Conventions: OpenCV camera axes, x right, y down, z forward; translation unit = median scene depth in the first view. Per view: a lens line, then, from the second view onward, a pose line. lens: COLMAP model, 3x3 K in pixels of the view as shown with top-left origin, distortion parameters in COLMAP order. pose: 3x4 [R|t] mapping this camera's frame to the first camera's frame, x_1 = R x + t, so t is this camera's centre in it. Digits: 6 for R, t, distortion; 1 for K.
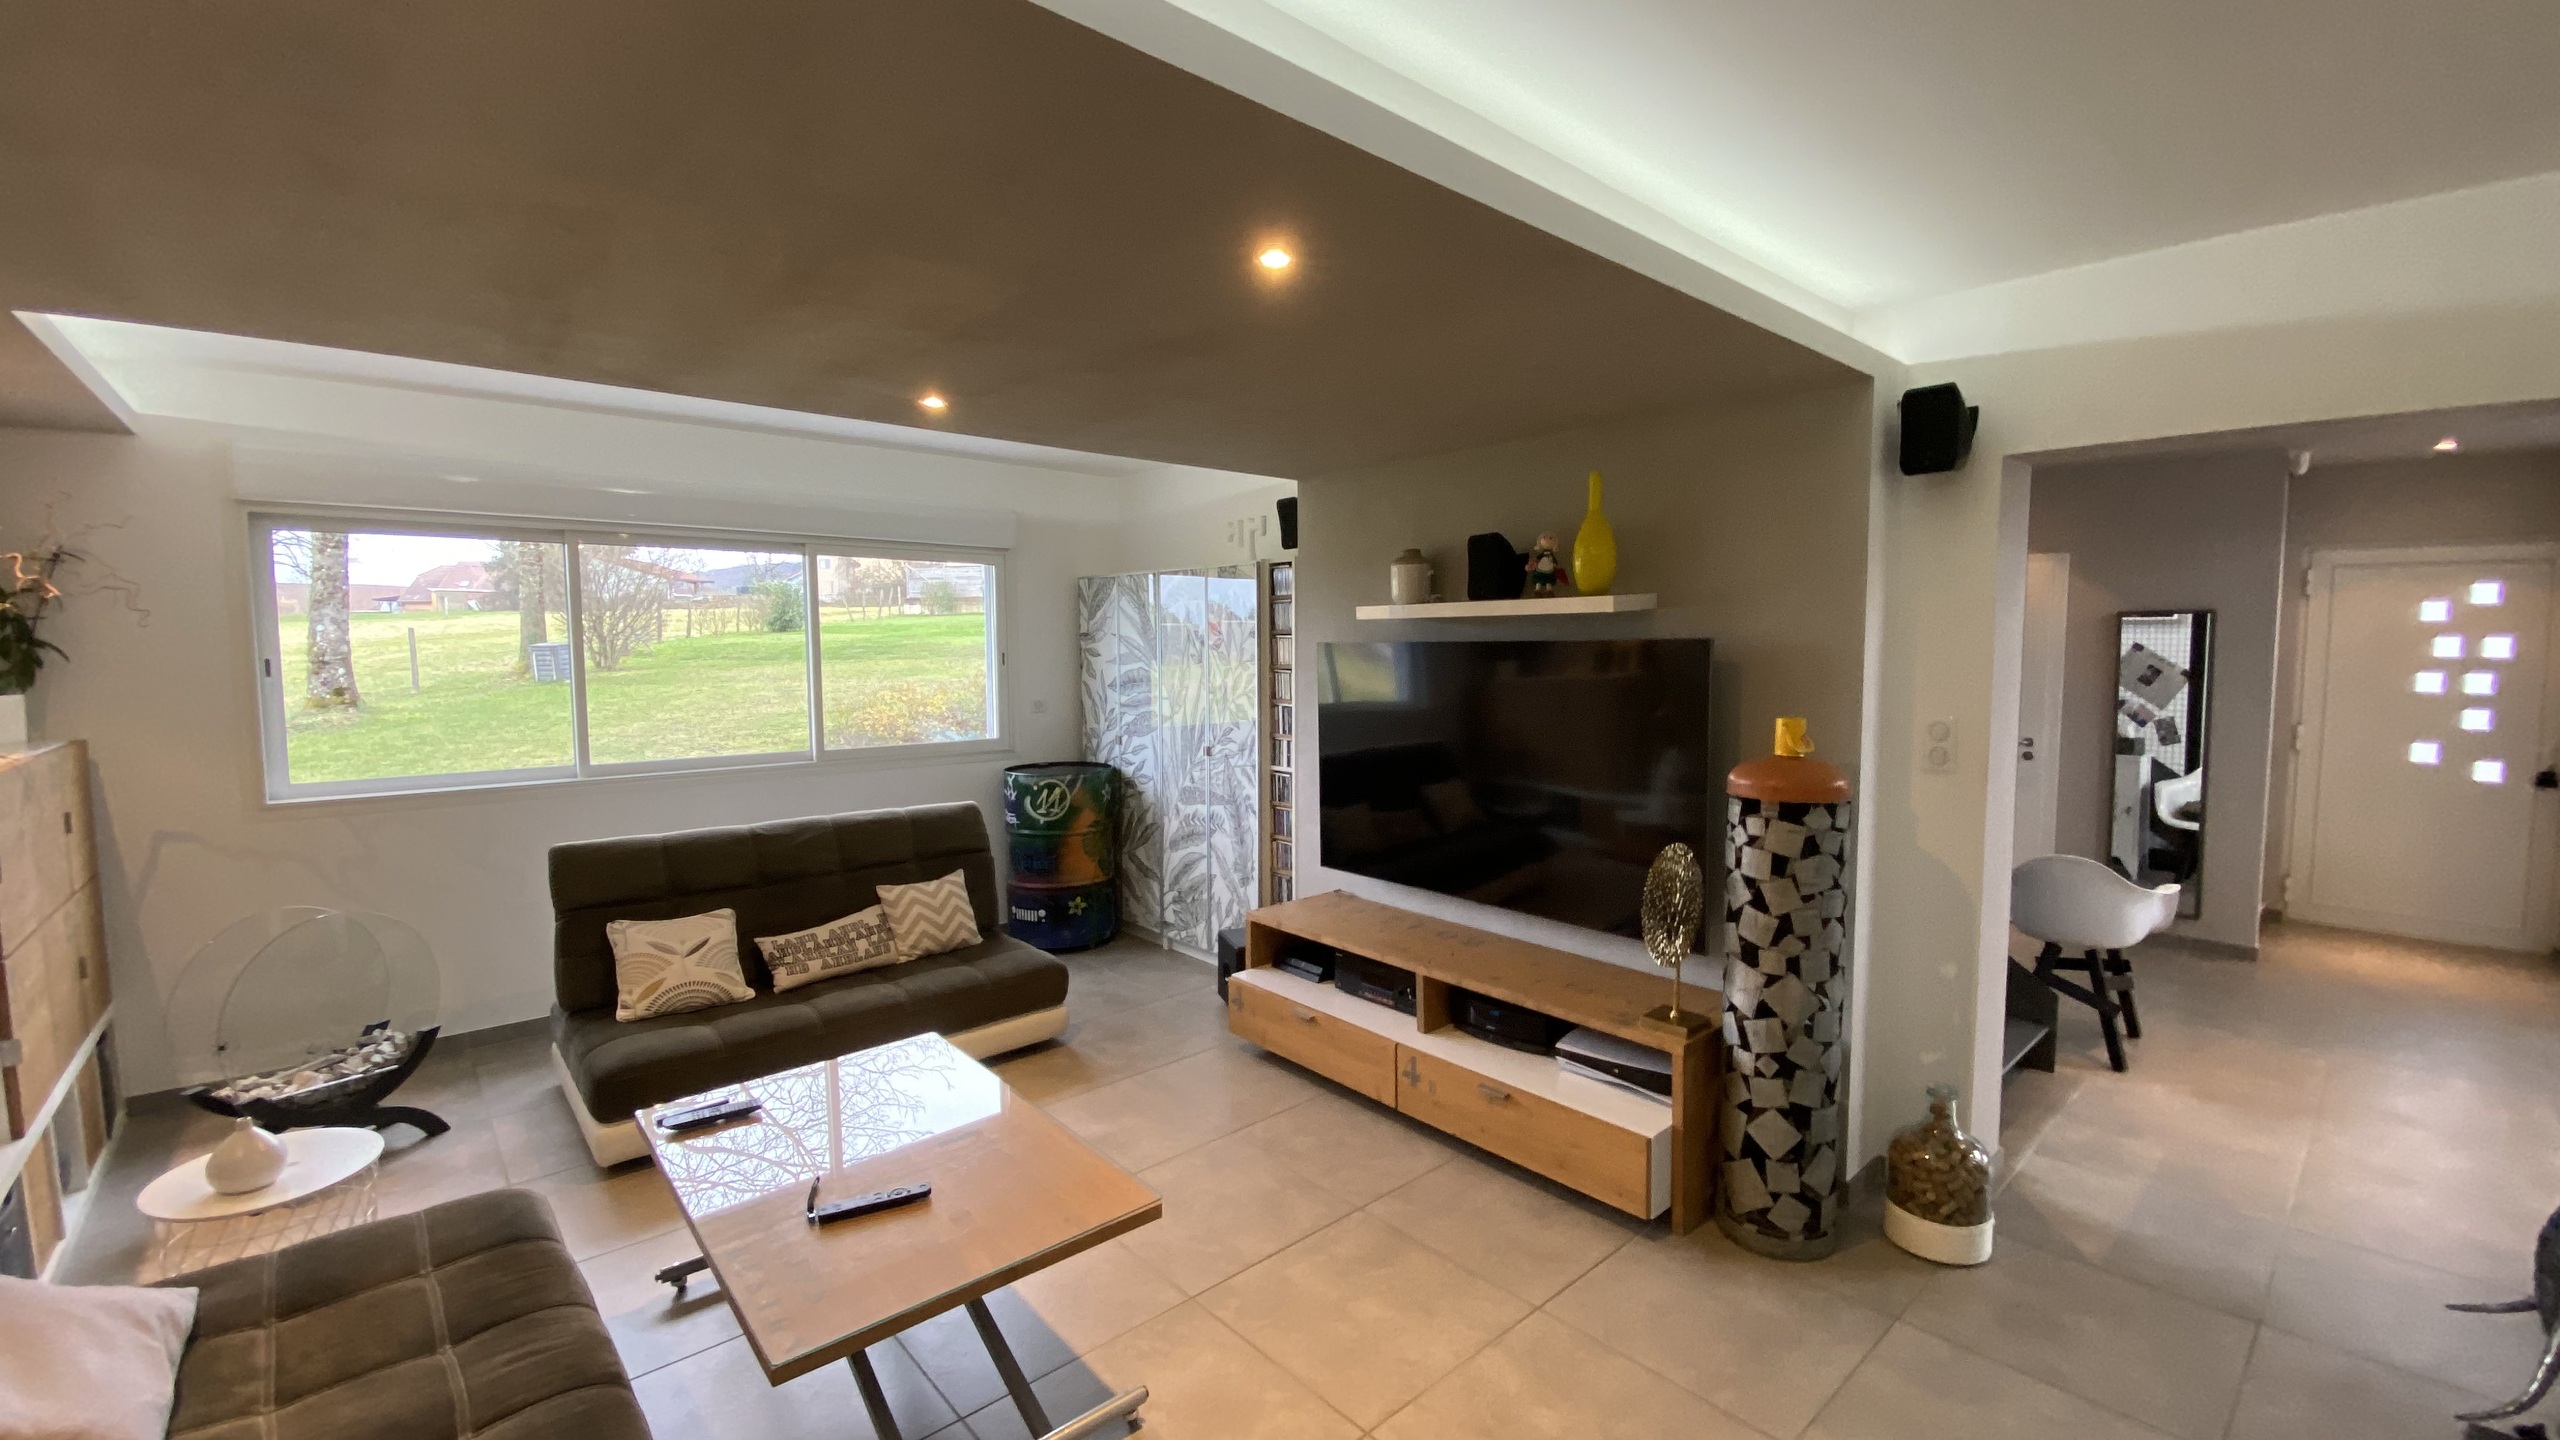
lens RADIAL K [[1032.4, 0, 1284.6], [0, 1032.4, 715.4], [0, 0, 1]] dist [0.012289, -0.017836]
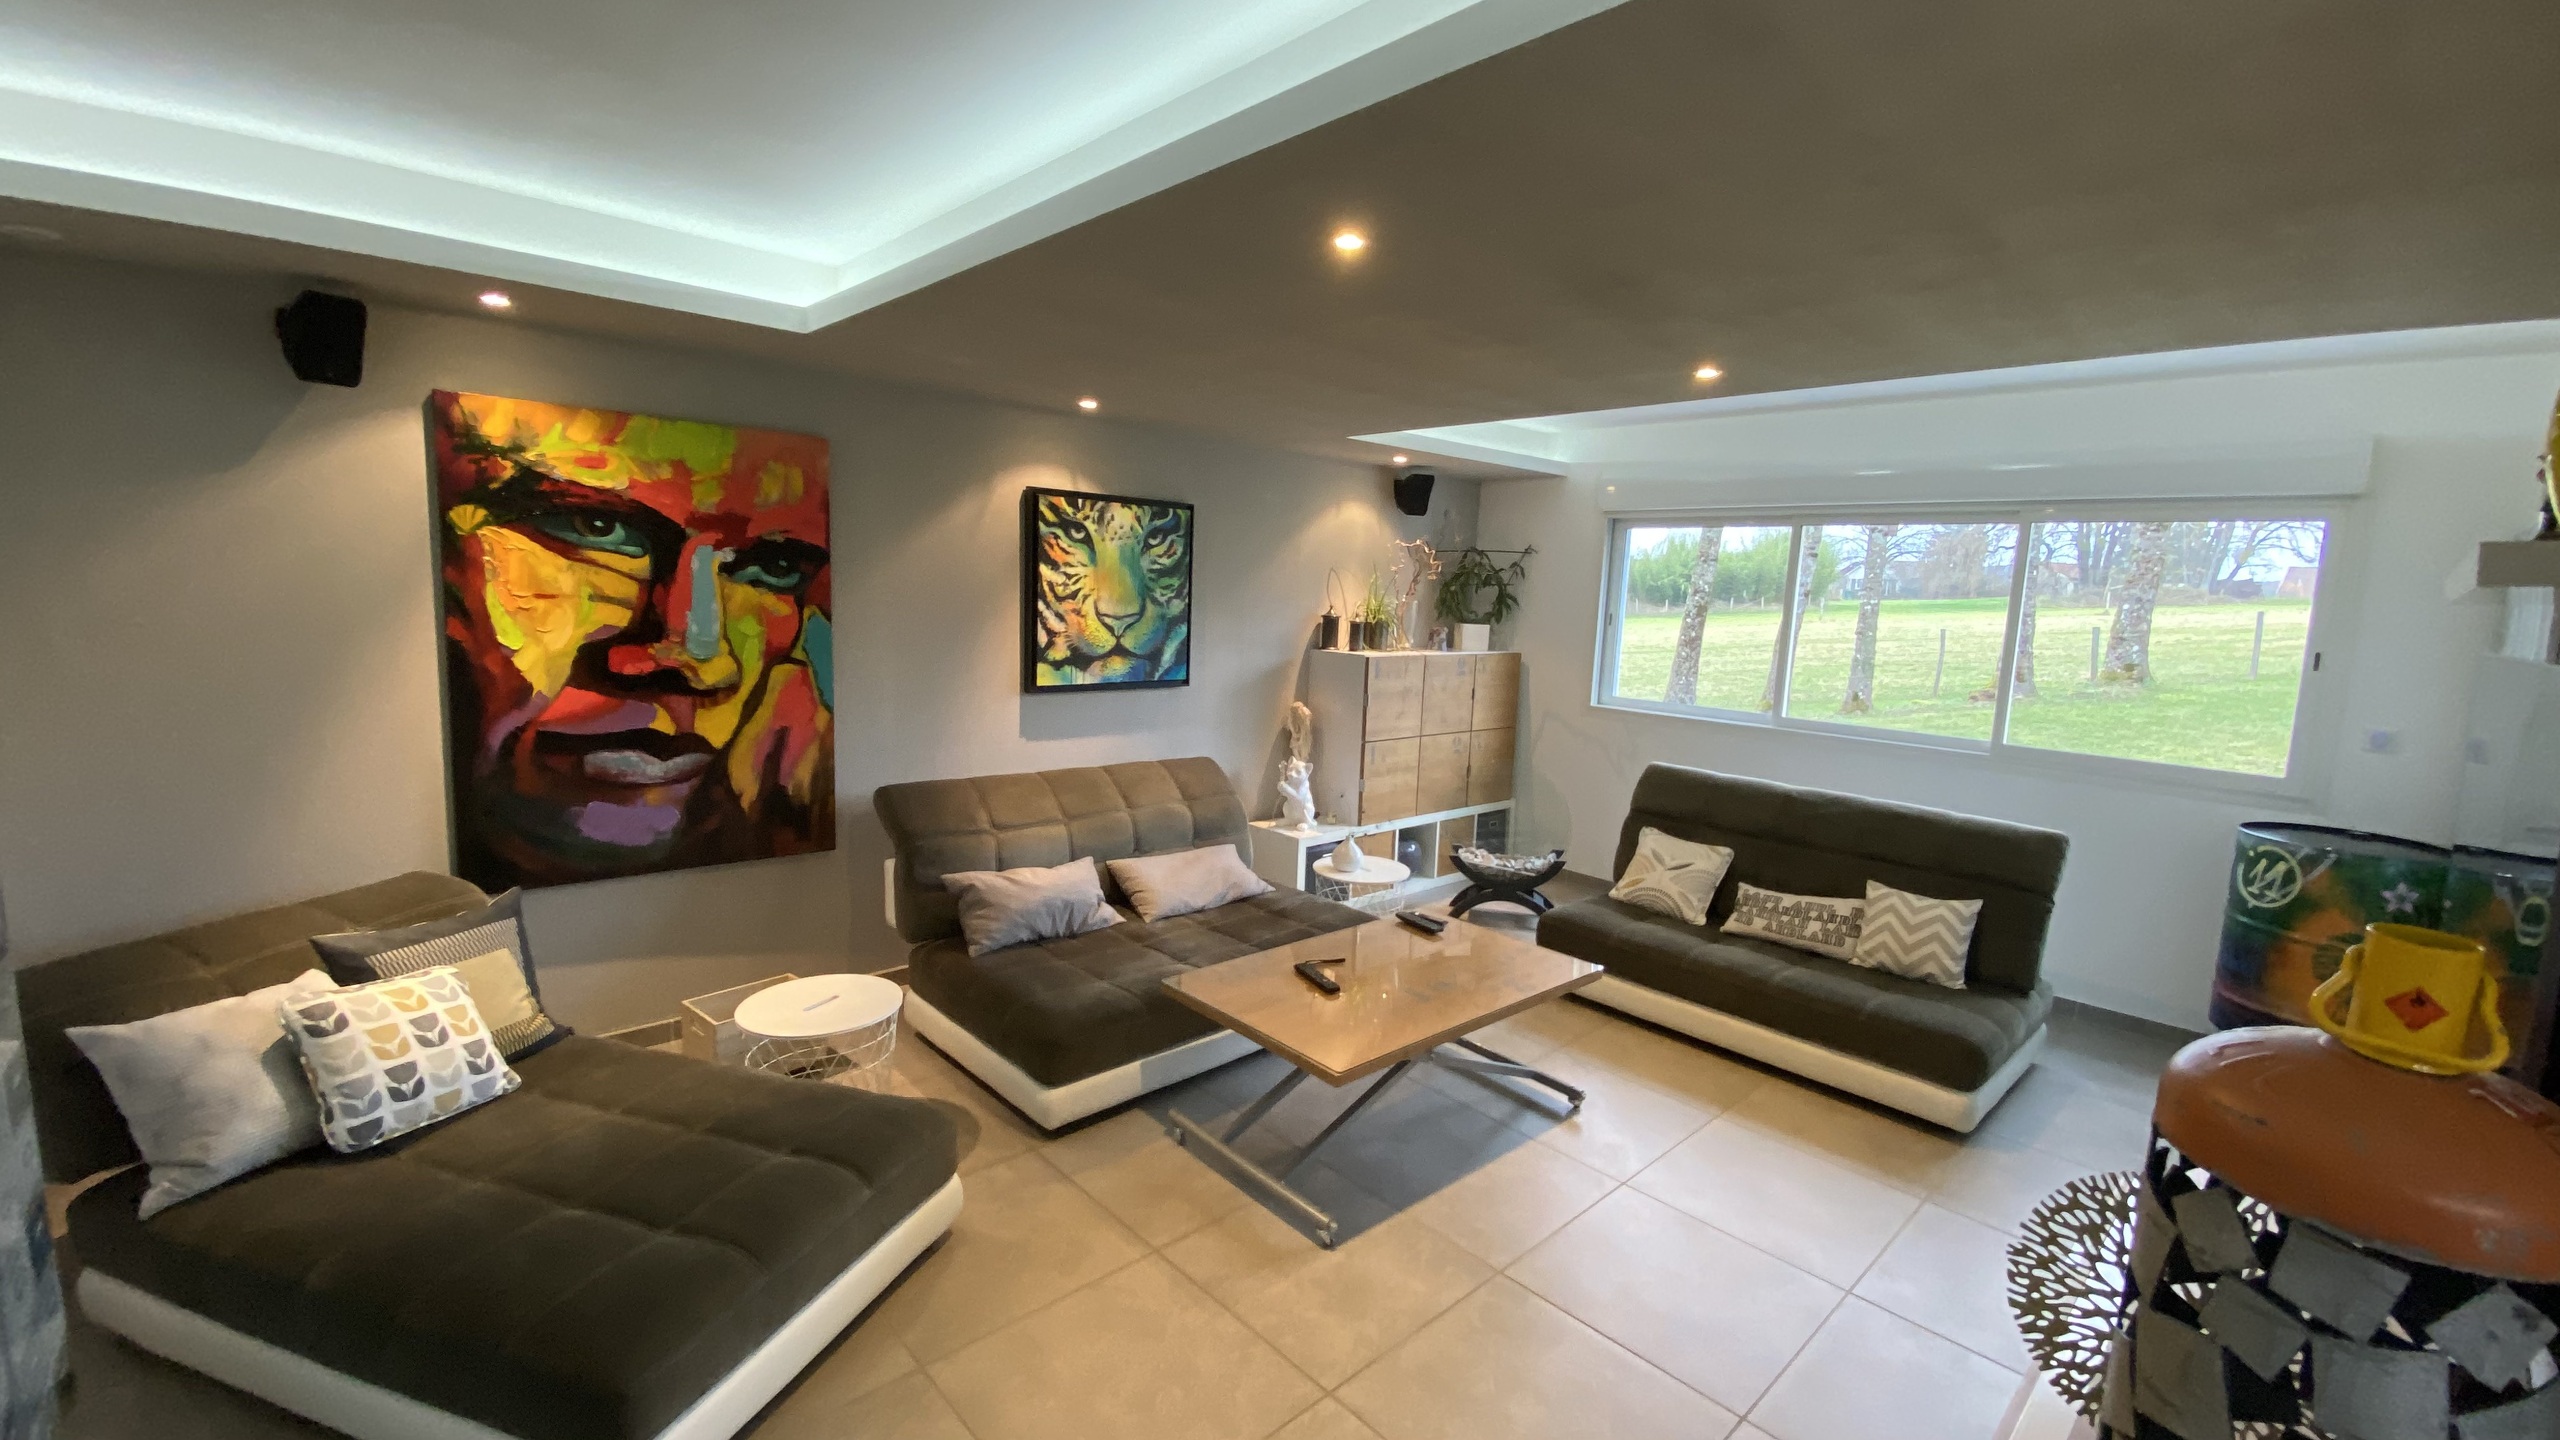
lens RADIAL K [[1032.4, 0, 1284.6], [0, 1032.4, 715.4], [0, 0, 1]] dist [0.012289, -0.017836]
pose [[-0.000223, 0.127137, -0.991885, 0.526224], [-0.112003, 0.985641, 0.126362, -0.041259], [0.993708, 0.111122, 0.014020, 0.459749]]
